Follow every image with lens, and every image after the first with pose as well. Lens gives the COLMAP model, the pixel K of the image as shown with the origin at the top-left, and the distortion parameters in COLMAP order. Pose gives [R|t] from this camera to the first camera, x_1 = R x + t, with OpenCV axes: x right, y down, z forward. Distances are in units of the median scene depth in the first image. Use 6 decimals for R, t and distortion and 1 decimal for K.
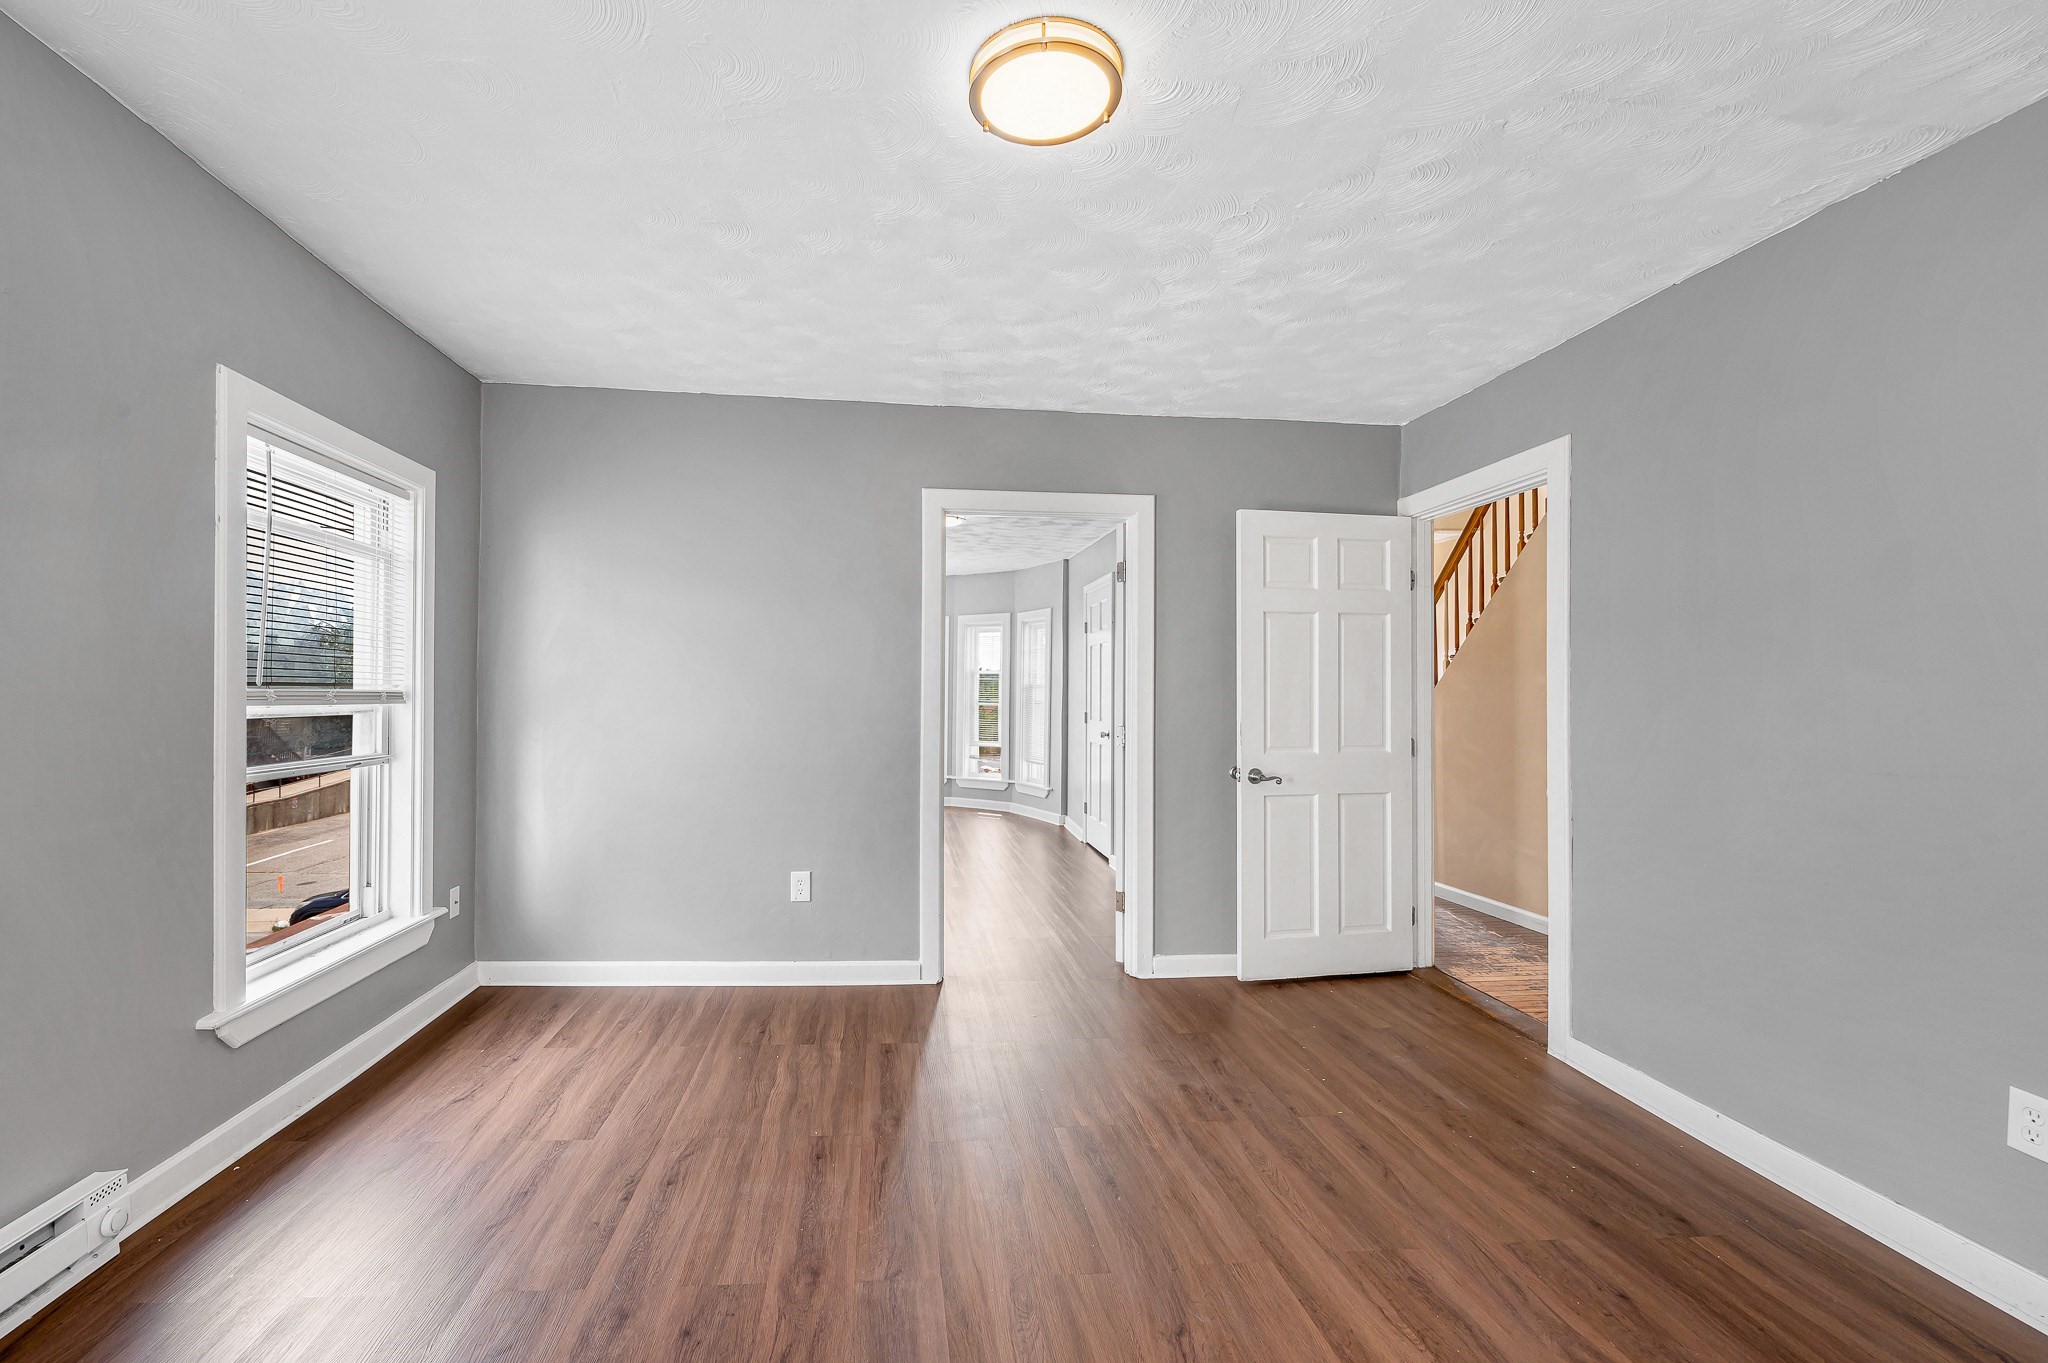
lens RADIAL K [[862.0, 0, 967.3], [0, 862.0, 694.7], [0, 0, 1]] dist [0.001961, -0.001519]
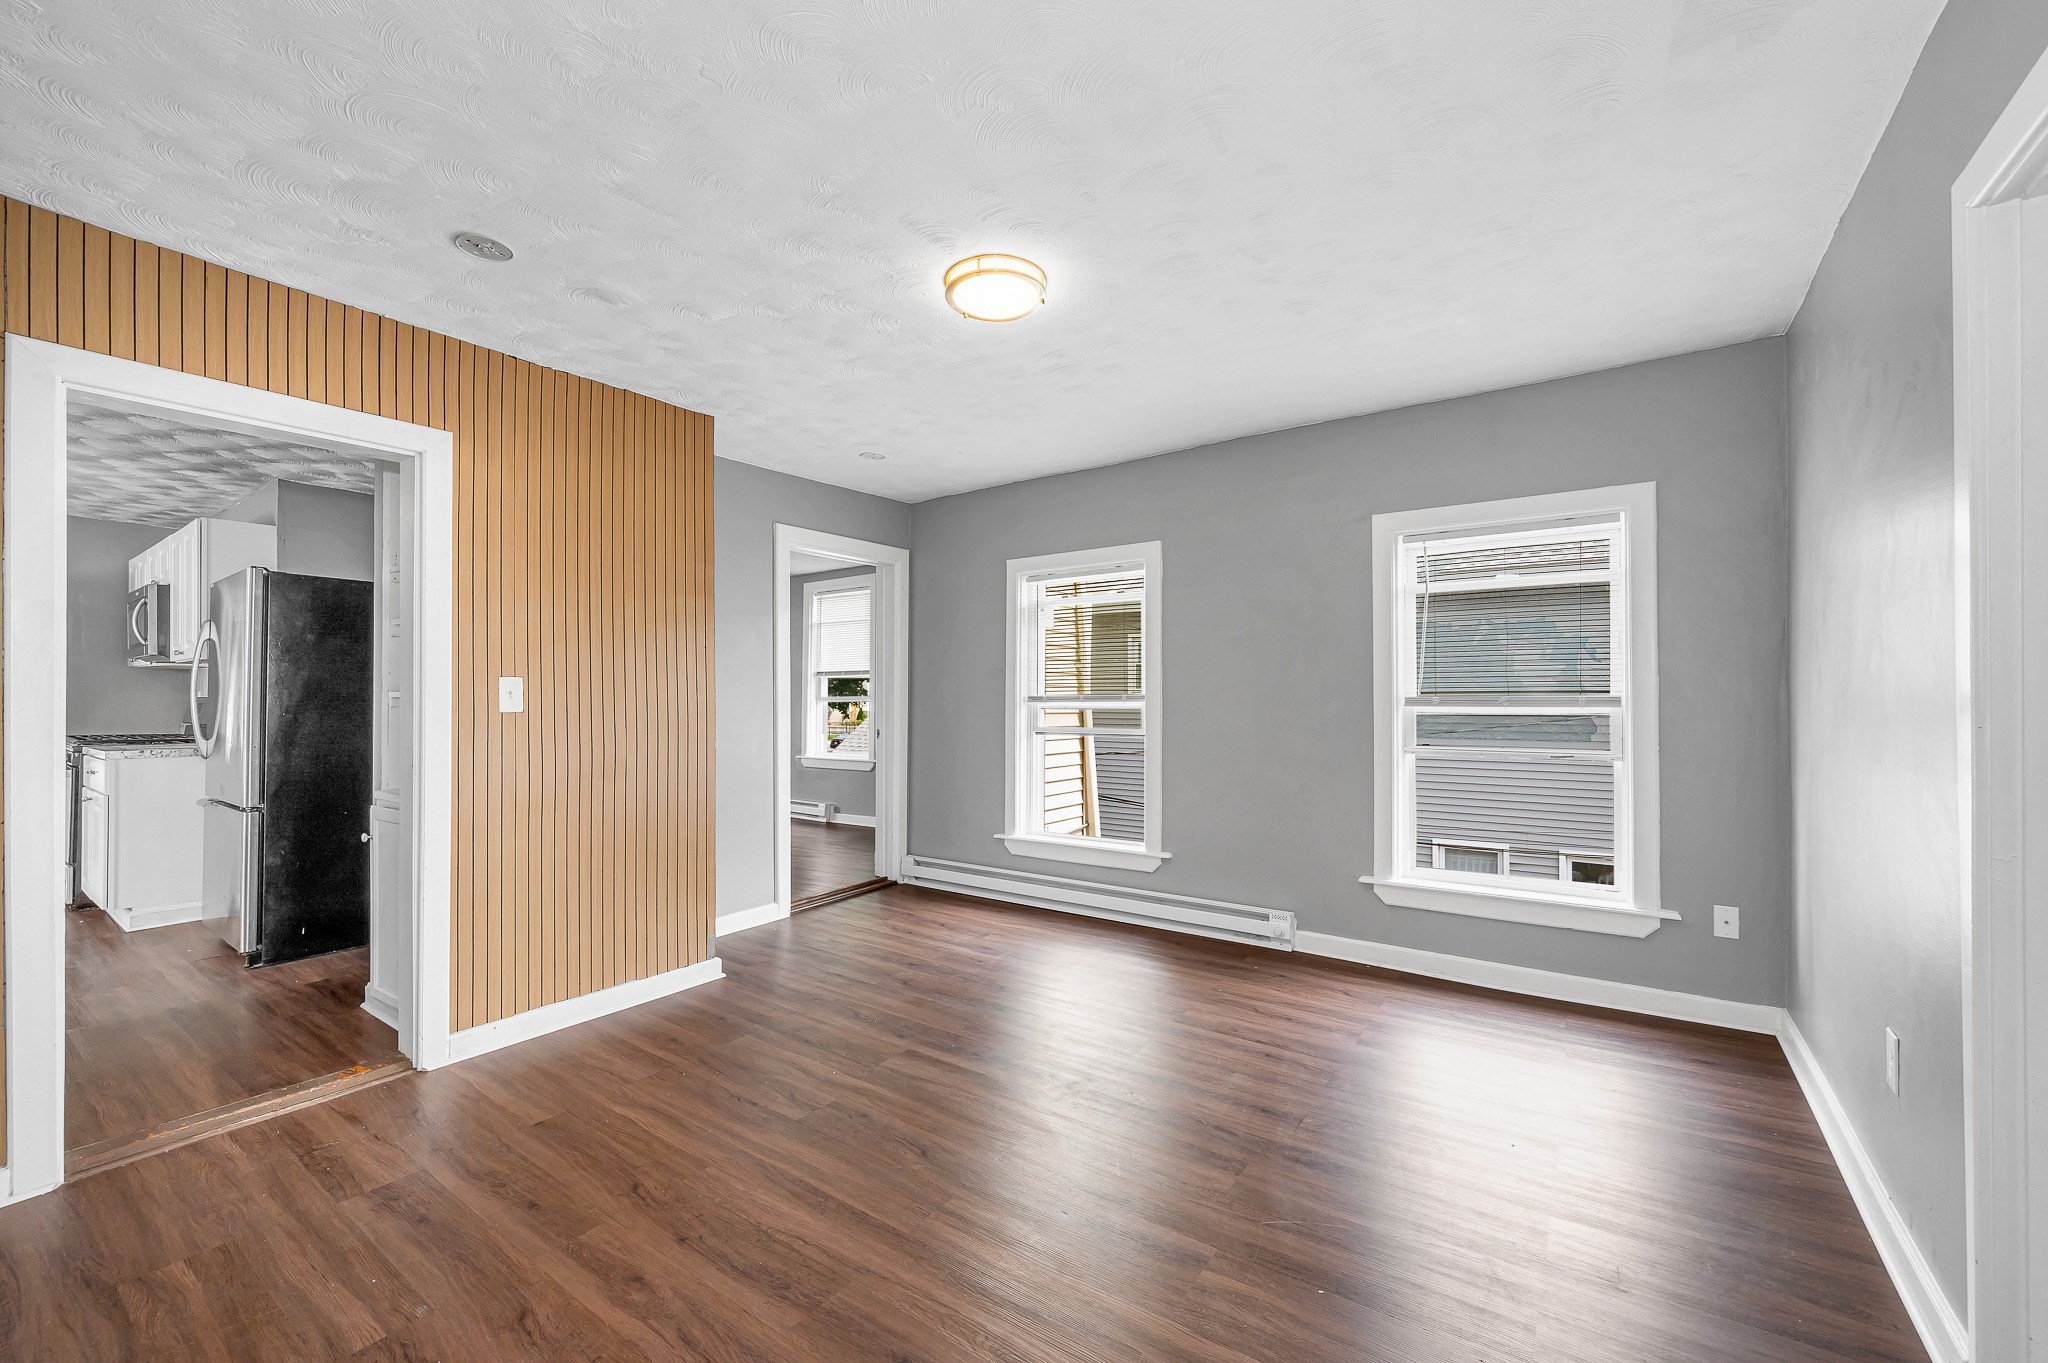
lens RADIAL K [[862.0, 0, 1022.5], [0, 862.0, 697.0], [0, 0, 1]] dist [0.001961, -0.001519]
pose [[-0.665939, -0.006079, -0.745982, 0.690436], [-0.000027, 0.999967, -0.008124, 0.006326], [0.746007, -0.005390, -0.665917, 1.194424]]
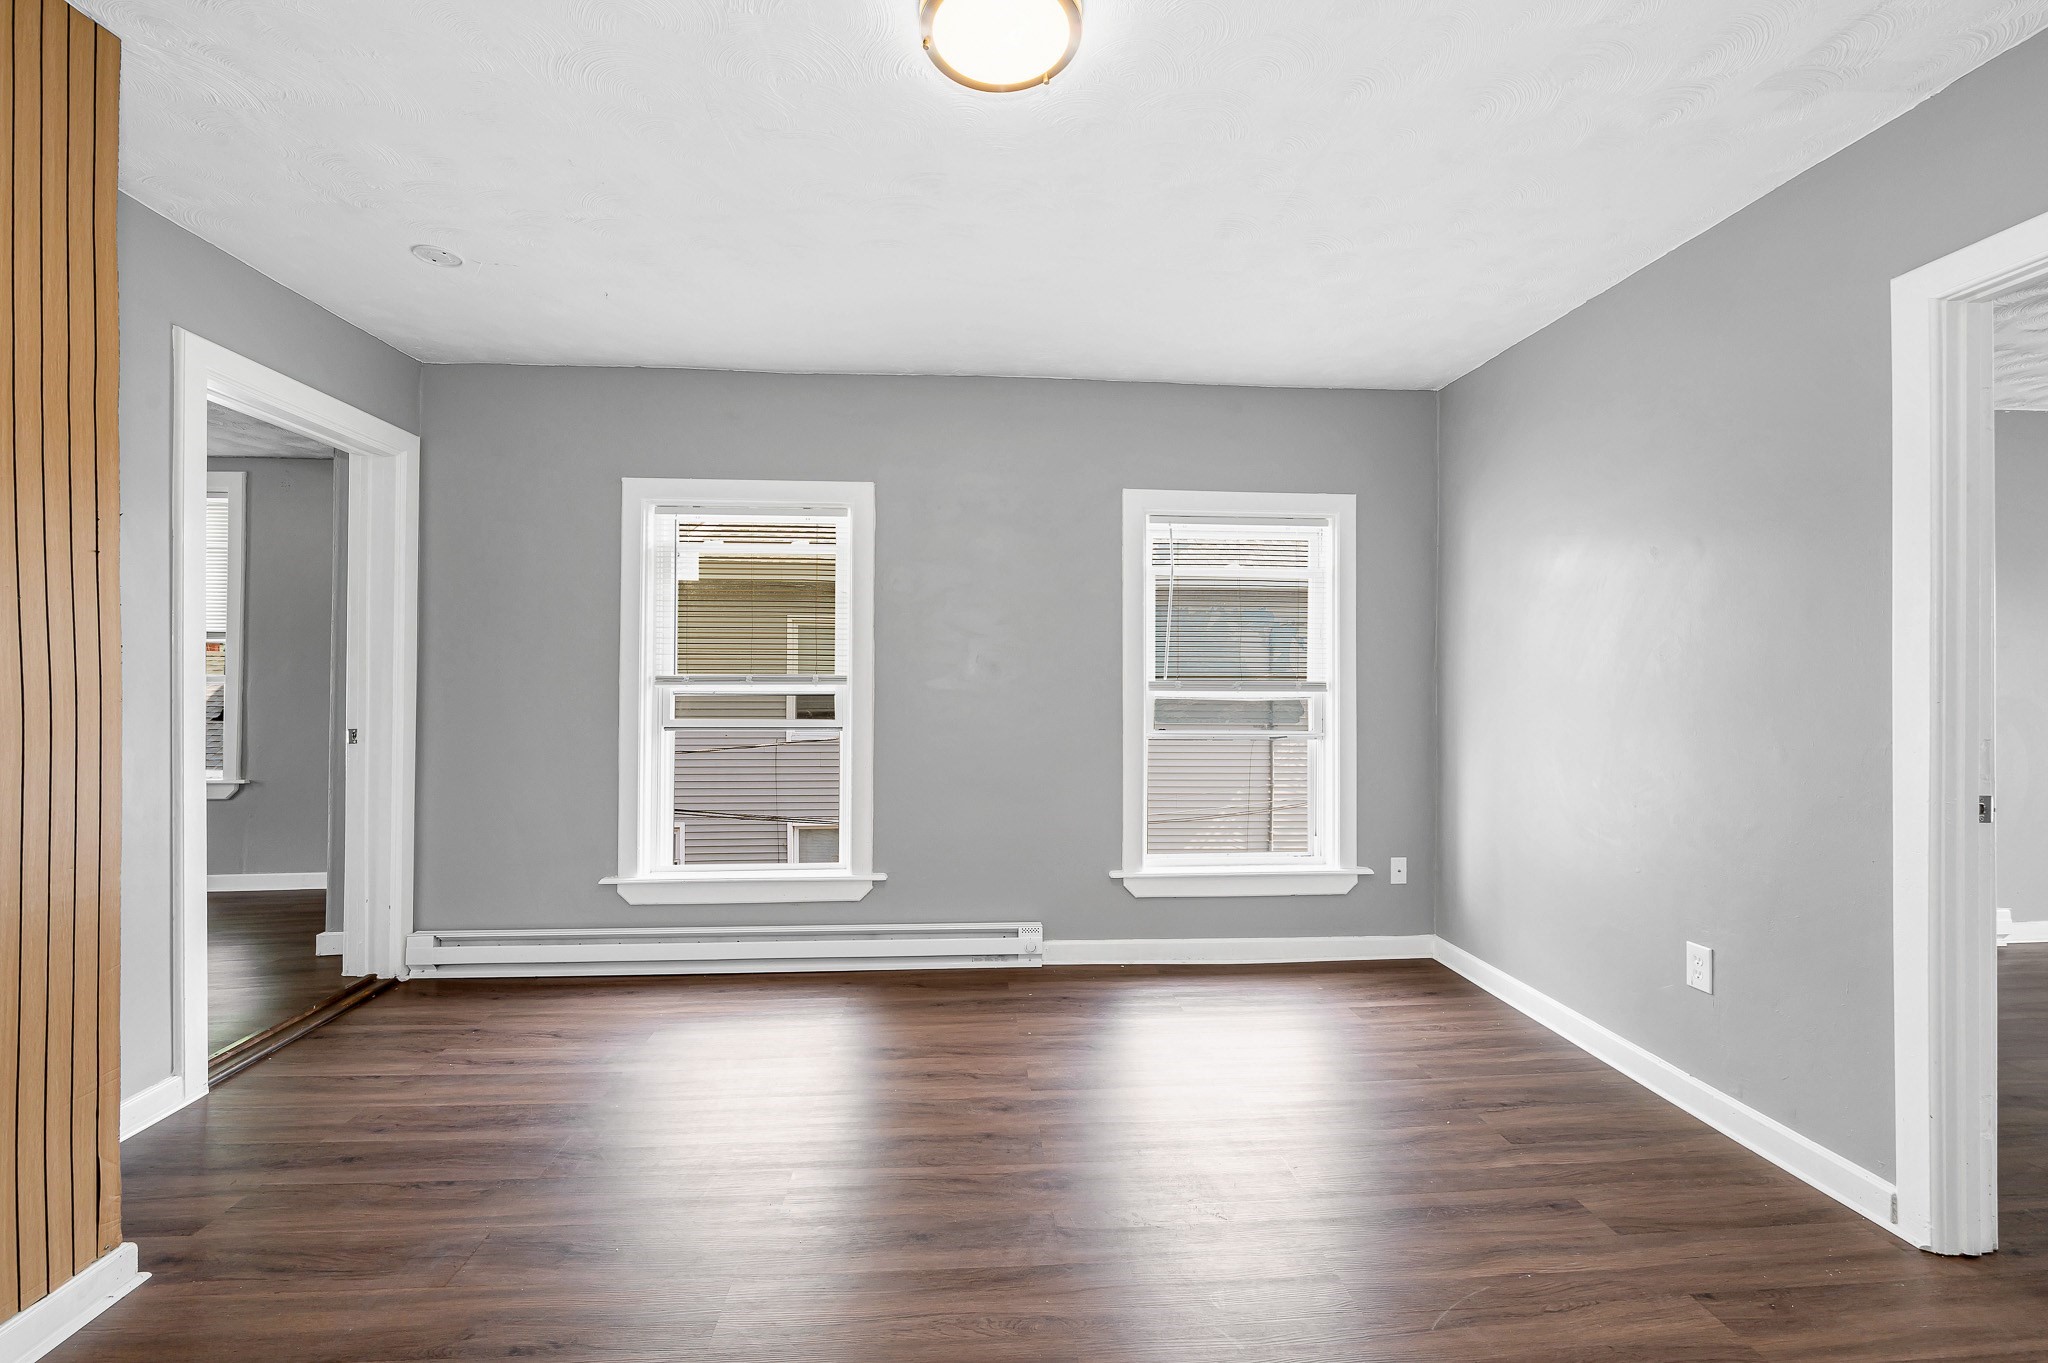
lens RADIAL K [[862.0, 0, 1032.1], [0, 862.0, 688.1], [0, 0, 1]] dist [0.001961, -0.001519]
pose [[-0.015979, -0.006799, -0.999849, 0.602429], [-0.001646, 0.999976, -0.006774, 0.014783], [0.999871, 0.001537, -0.015990, 0.614425]]
